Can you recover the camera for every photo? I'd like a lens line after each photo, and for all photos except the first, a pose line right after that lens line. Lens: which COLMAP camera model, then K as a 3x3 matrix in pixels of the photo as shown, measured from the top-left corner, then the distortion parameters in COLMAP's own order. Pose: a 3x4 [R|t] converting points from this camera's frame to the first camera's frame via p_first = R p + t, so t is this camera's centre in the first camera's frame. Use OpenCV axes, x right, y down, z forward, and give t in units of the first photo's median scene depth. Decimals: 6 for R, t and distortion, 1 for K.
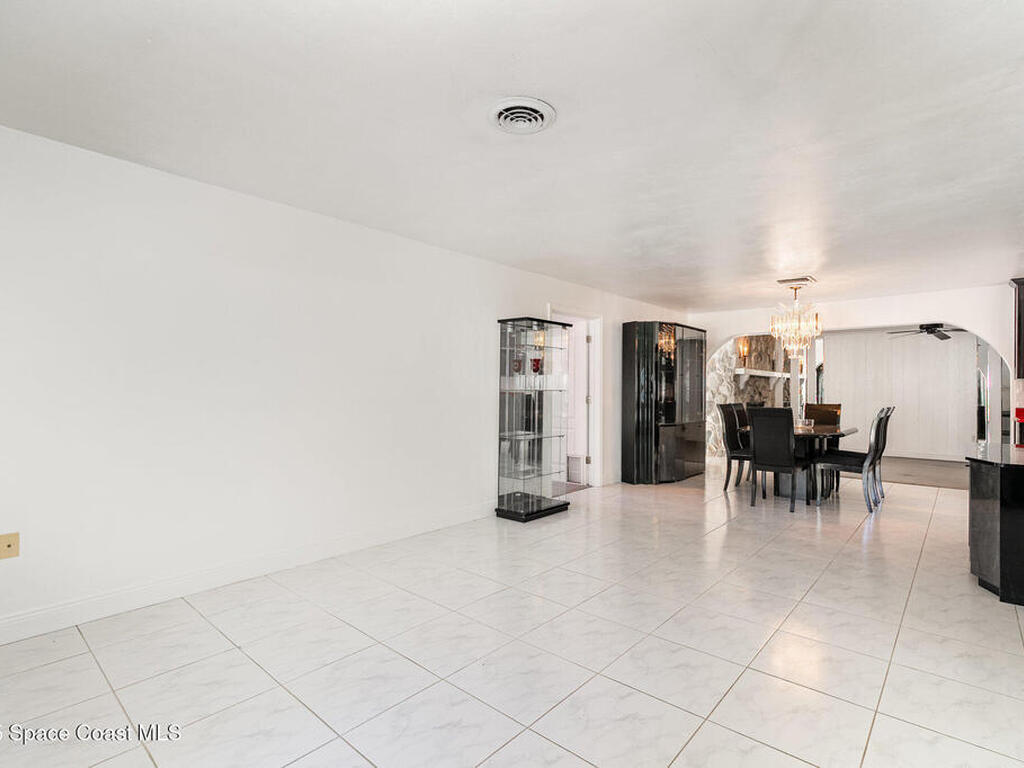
lens RADIAL K [[510.7, 0, 515.5], [0, 510.7, 383.6], [0, 0, 1]] dist [-0.004362, -0.000361]
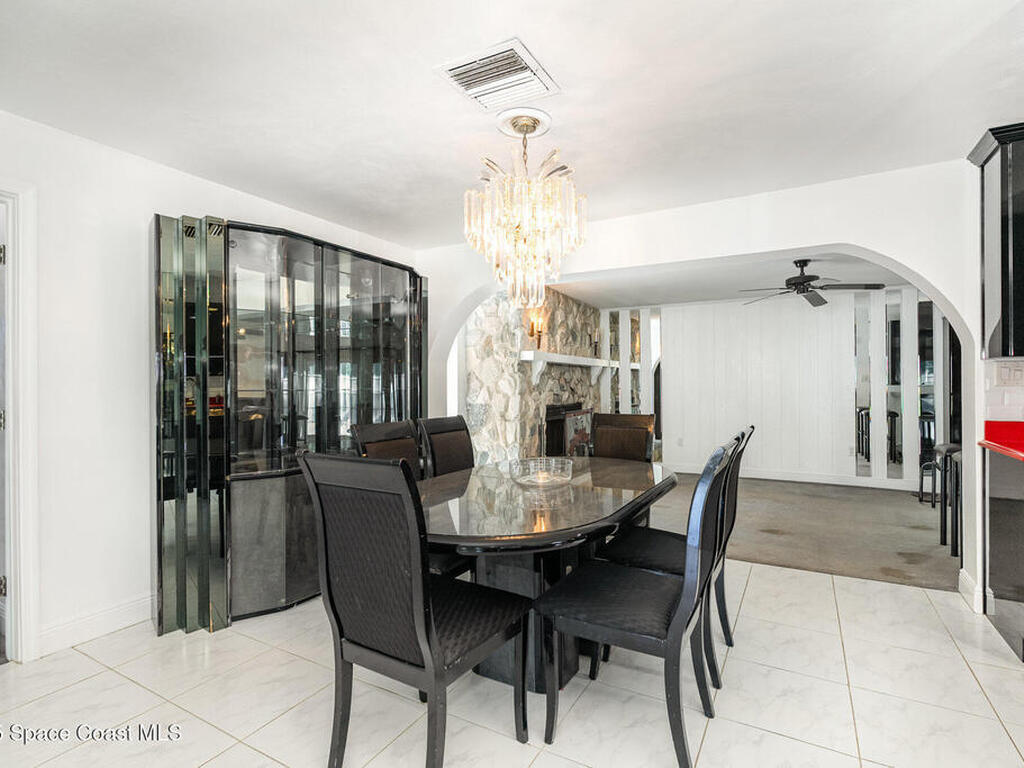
lens RADIAL K [[510.7, 0, 514.5], [0, 510.7, 384.1], [0, 0, 1]] dist [-0.004362, -0.000361]
pose [[0.978137, -0.011190, 0.207661, 0.293576], [0.009714, 0.999920, 0.008127, 0.005396], [-0.207735, -0.005932, 0.978167, 0.397447]]
